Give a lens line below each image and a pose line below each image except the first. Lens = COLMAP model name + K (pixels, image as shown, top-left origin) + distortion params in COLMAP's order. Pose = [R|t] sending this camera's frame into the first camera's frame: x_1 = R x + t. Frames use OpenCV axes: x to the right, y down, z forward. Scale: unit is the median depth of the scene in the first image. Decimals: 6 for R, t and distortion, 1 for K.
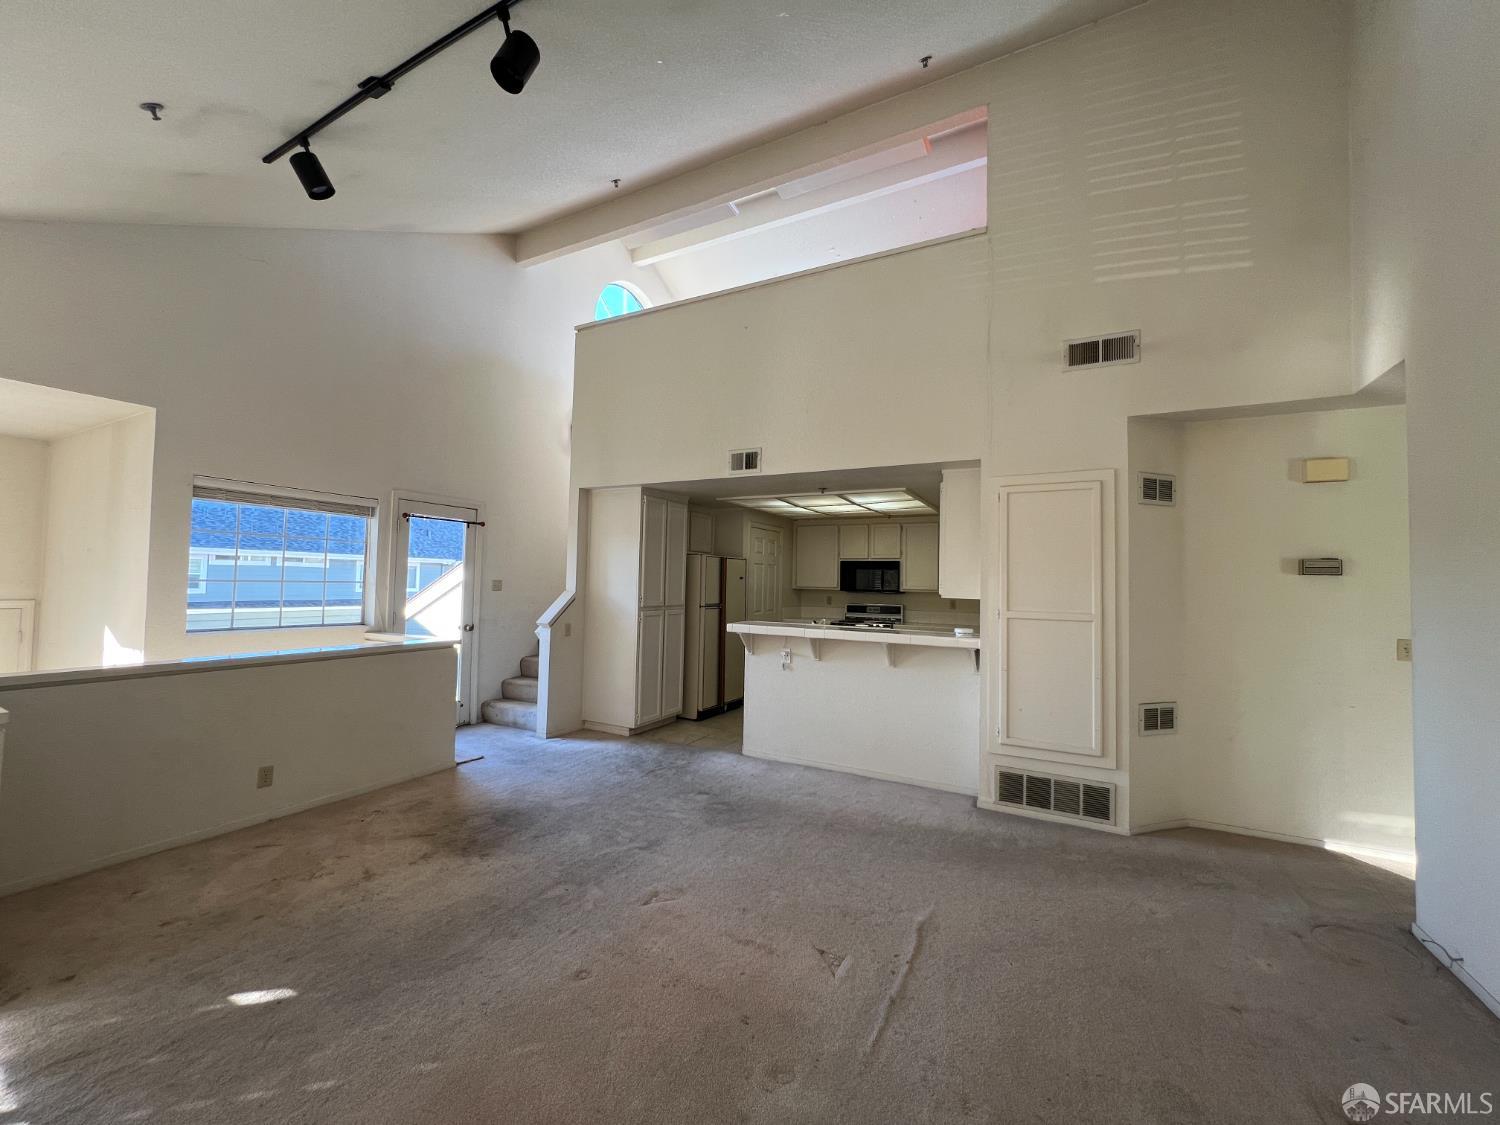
lens RADIAL K [[604.3, 0, 747.5], [0, 604.3, 573.9], [0, 0, 1]] dist [-0.001817, -0.000158]
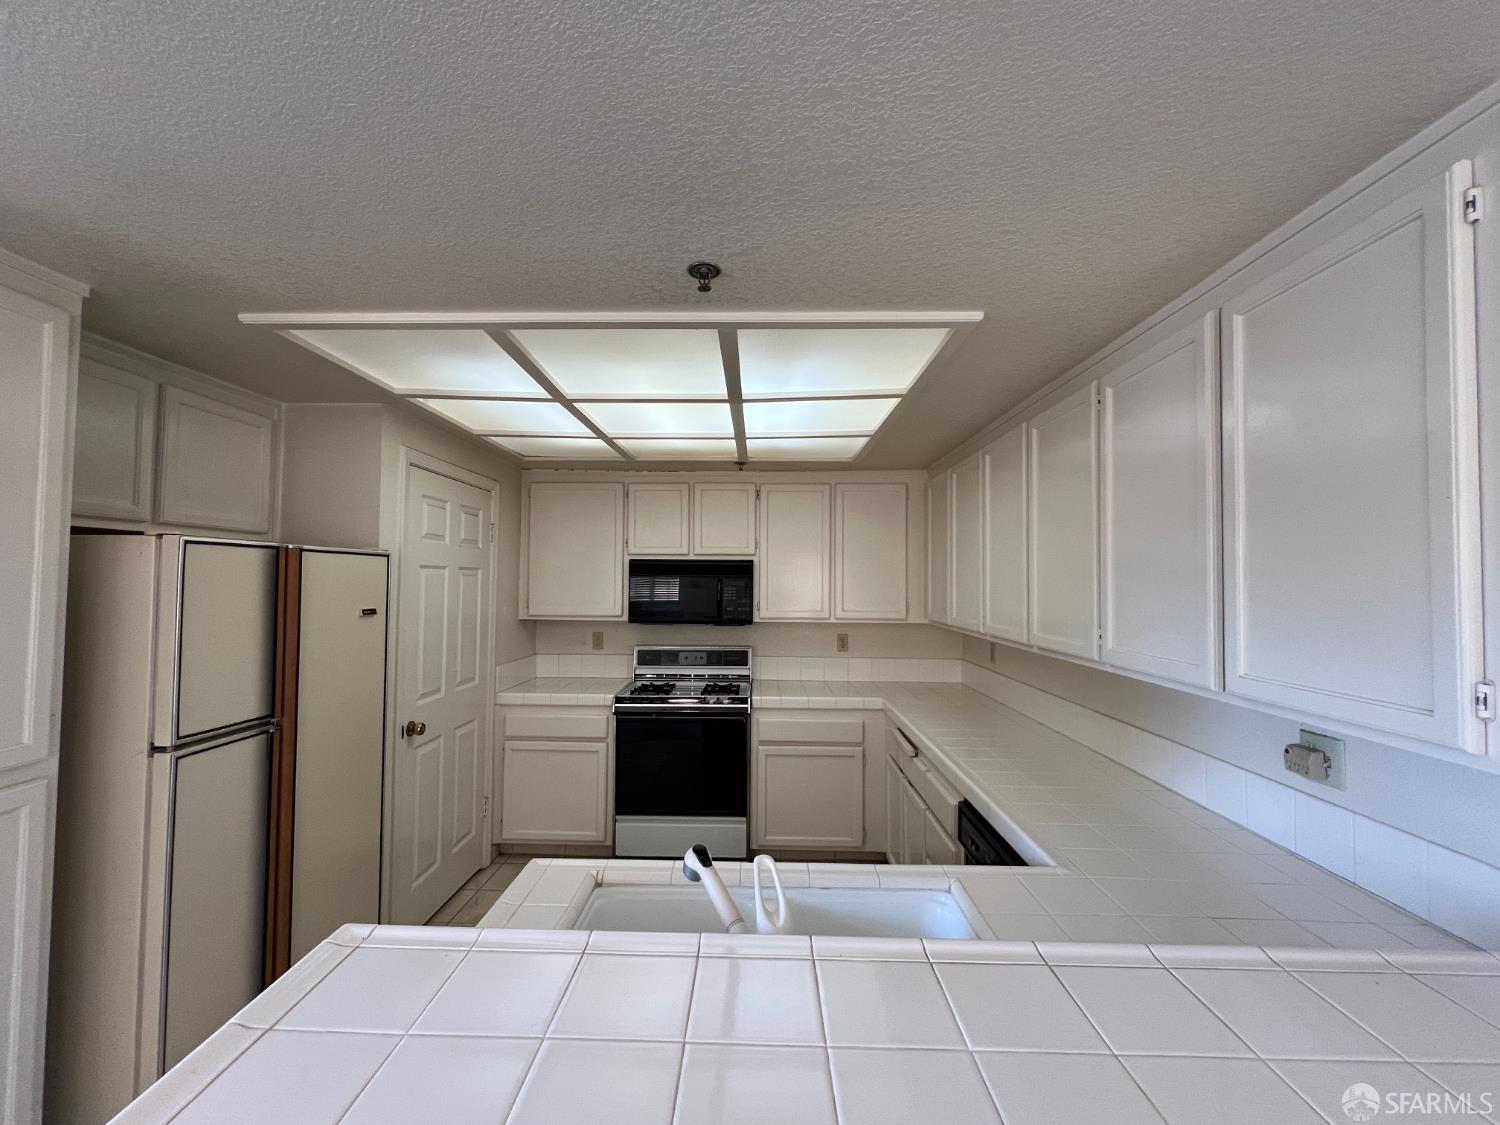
lens RADIAL K [[611.1, 0, 738.2], [0, 611.1, 562.0], [0, 0, 1]] dist [-0.001670, 0.000009]
pose [[0.893933, 0.001240, 0.448198, 0.019809], [0.003886, 0.999937, -0.010517, -0.016229], [-0.448183, 0.011143, 0.893872, 0.618475]]
